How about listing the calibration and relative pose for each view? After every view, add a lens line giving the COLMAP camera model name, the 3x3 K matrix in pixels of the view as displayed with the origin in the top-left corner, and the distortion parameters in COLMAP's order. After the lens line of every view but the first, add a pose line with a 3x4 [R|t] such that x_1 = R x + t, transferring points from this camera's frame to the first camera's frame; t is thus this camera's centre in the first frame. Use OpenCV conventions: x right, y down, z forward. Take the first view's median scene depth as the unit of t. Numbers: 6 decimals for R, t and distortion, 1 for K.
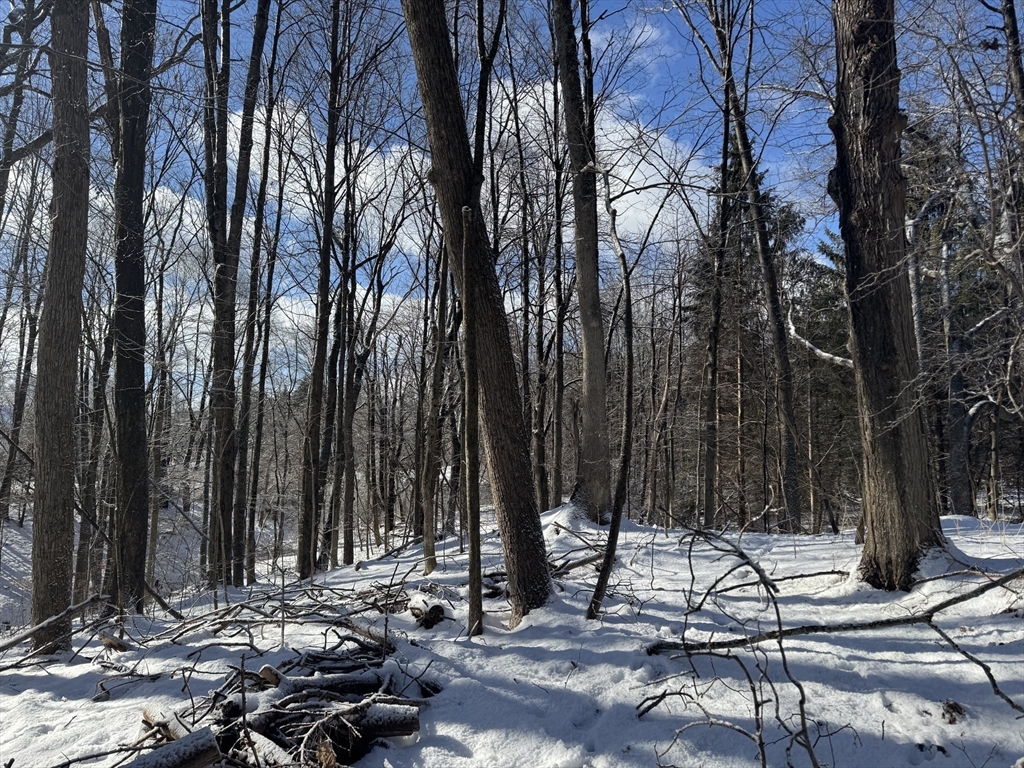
lens RADIAL K [[718.4, 0, 506.4], [0, 718.4, 391.1], [0, 0, 1]] dist [0.044375, -0.001480]
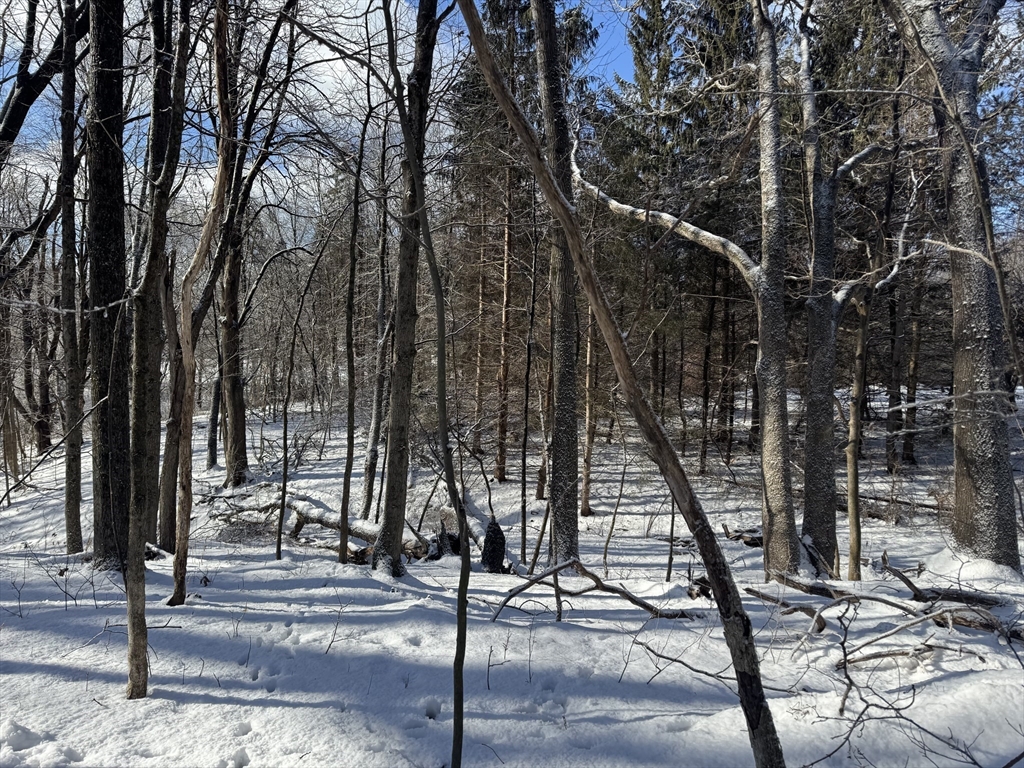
lens RADIAL K [[718.4, 0, 510.0], [0, 718.4, 385.5], [0, 0, 1]] dist [0.044375, -0.001480]
pose [[0.954889, -0.006586, 0.296889, 0.108512], [-0.035725, 0.989946, 0.136863, 0.015971], [-0.294806, -0.141295, 0.945053, 0.285288]]
